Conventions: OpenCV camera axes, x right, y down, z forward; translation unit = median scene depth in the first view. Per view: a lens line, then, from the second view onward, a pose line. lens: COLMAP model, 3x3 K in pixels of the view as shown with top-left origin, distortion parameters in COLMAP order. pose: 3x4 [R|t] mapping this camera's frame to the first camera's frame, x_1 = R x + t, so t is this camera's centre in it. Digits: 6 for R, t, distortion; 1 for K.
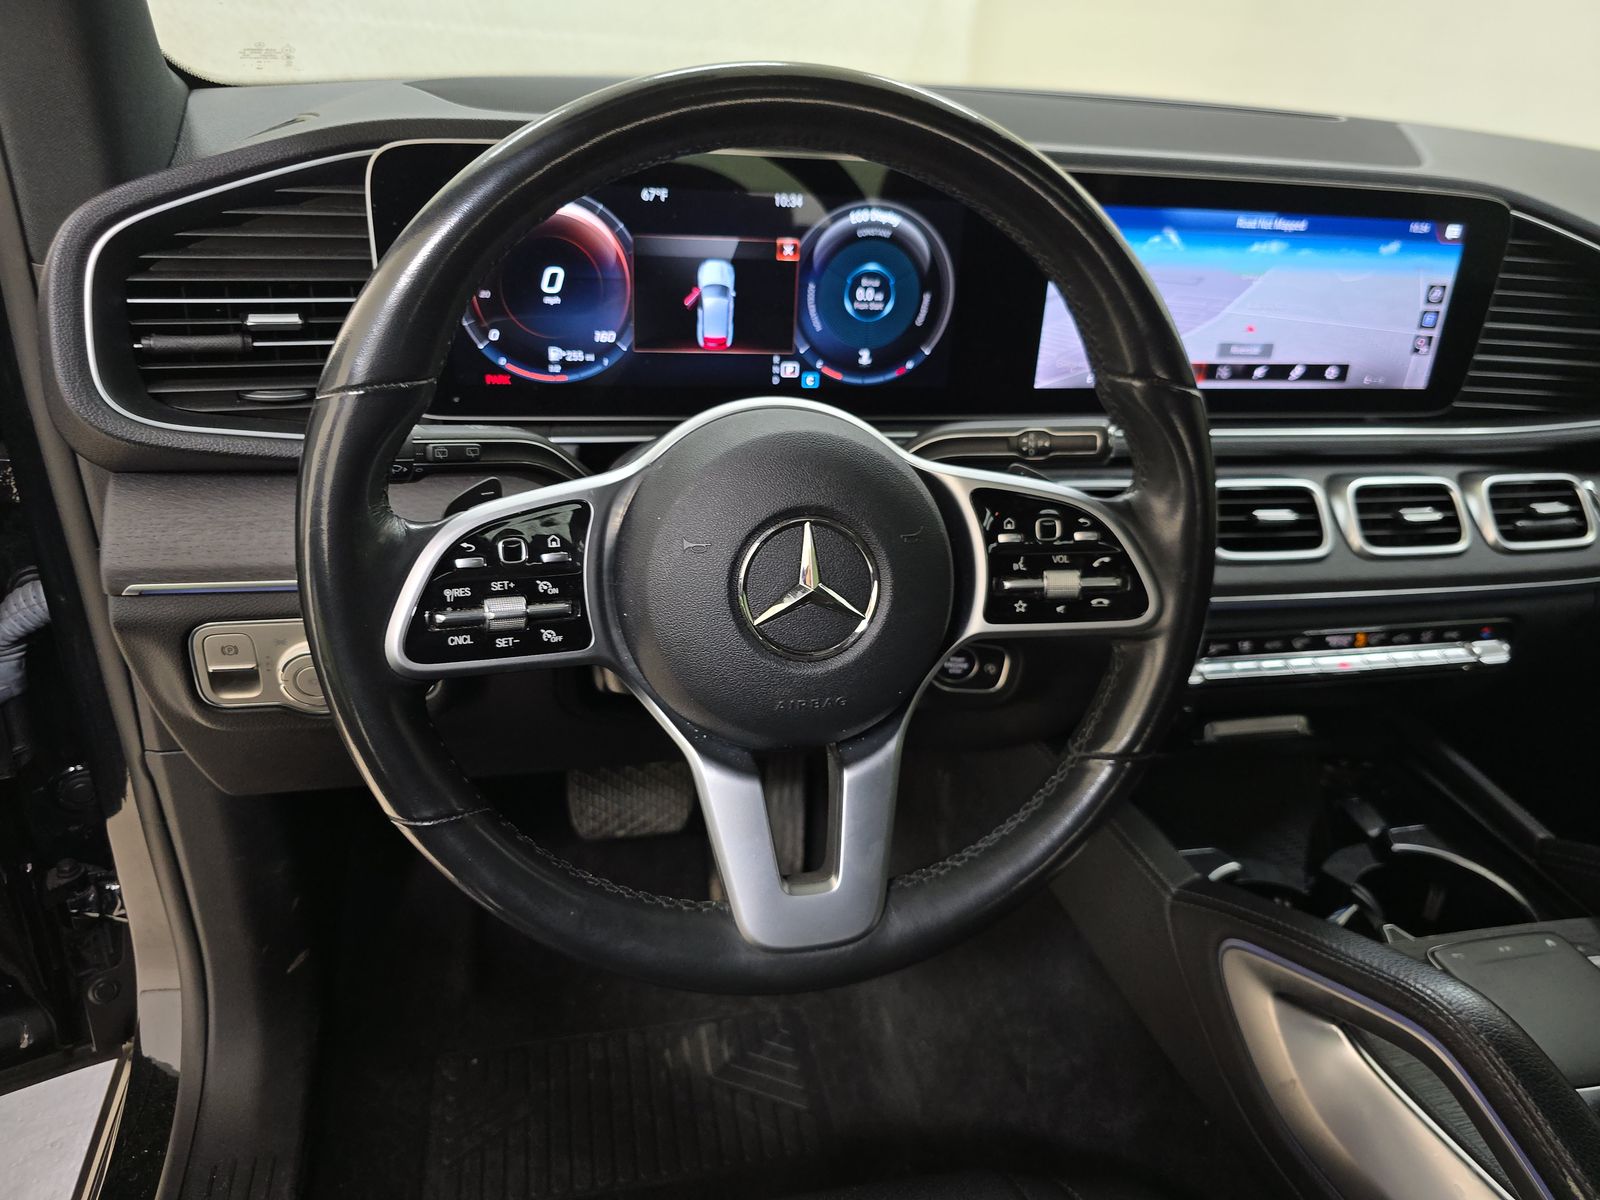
lens RADIAL K [[1083.2, 0, 790.2], [0, 1083.2, 606.7], [0, 0, 1]] dist [0.045040, -0.042904]
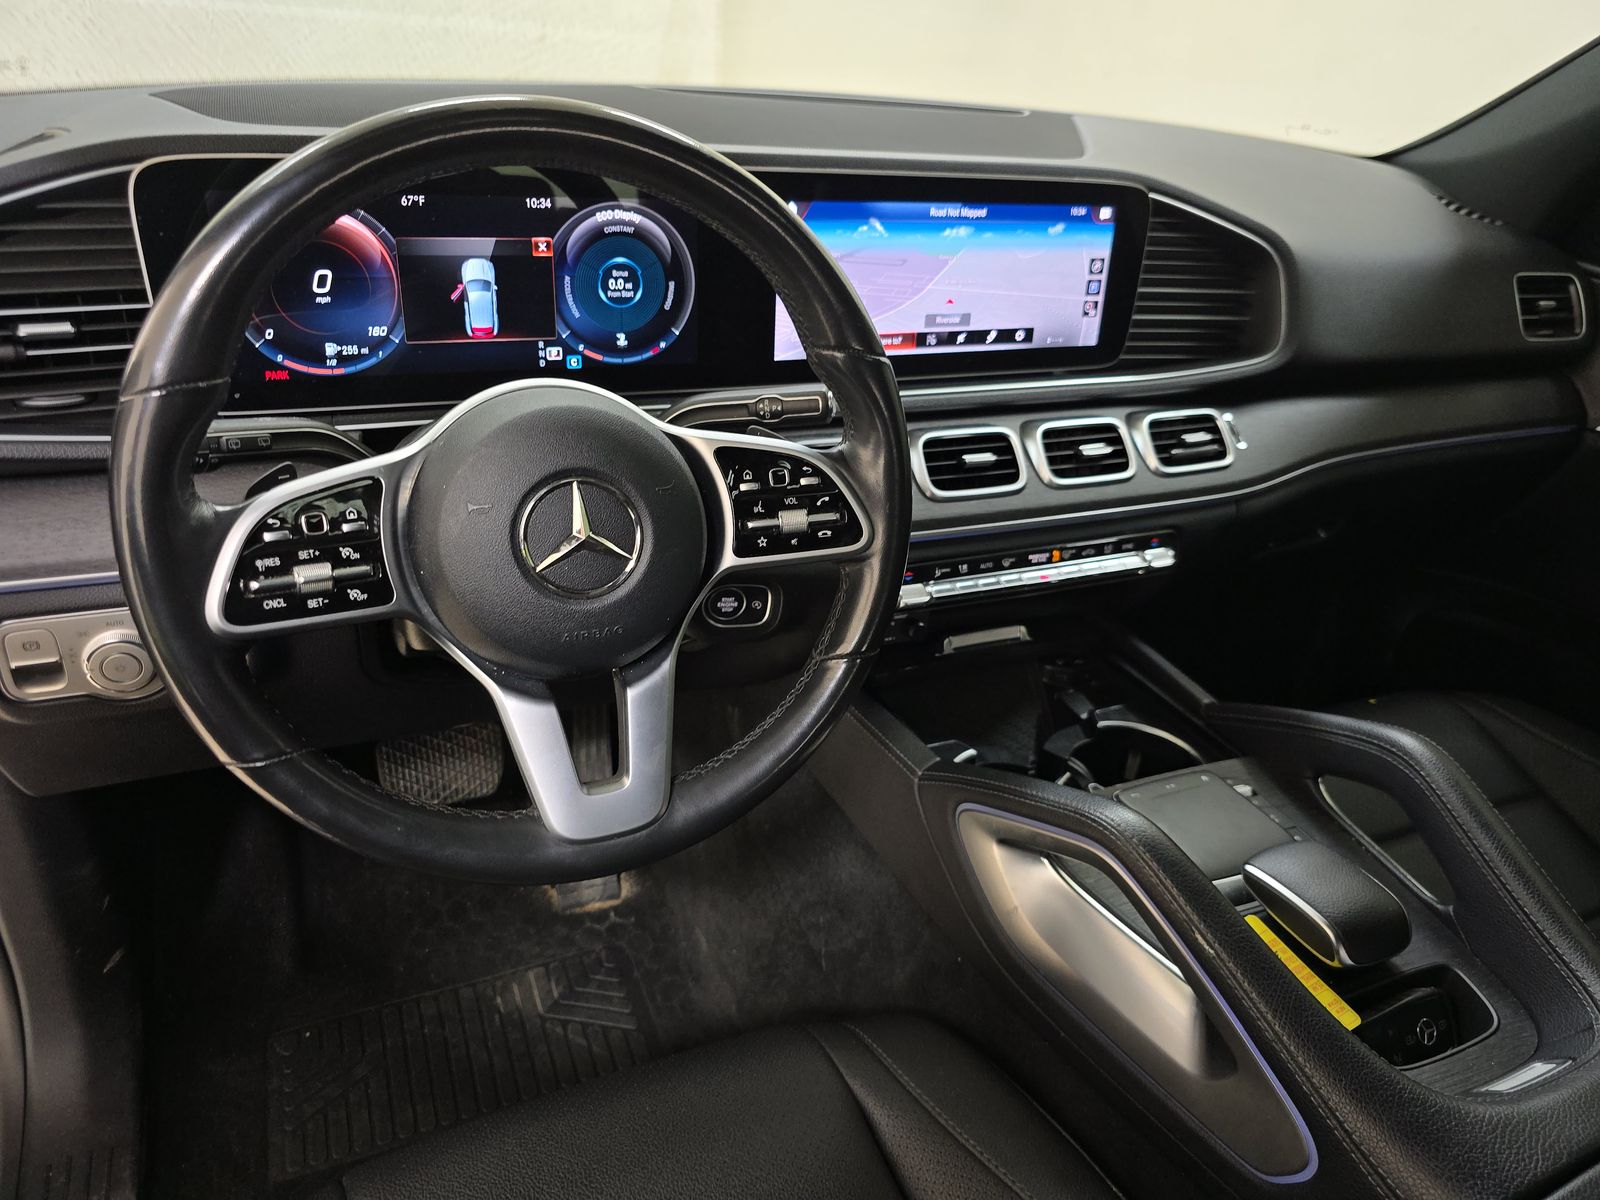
lens RADIAL K [[1083.2, 0, 796.5], [0, 1083.2, 597.7], [0, 0, 1]] dist [0.045040, -0.042904]
pose [[0.979016, -0.088187, 0.183713, 0.017387], [0.085536, 0.996085, 0.022321, 0.031098], [-0.184962, -0.006138, 0.982726, -0.161611]]
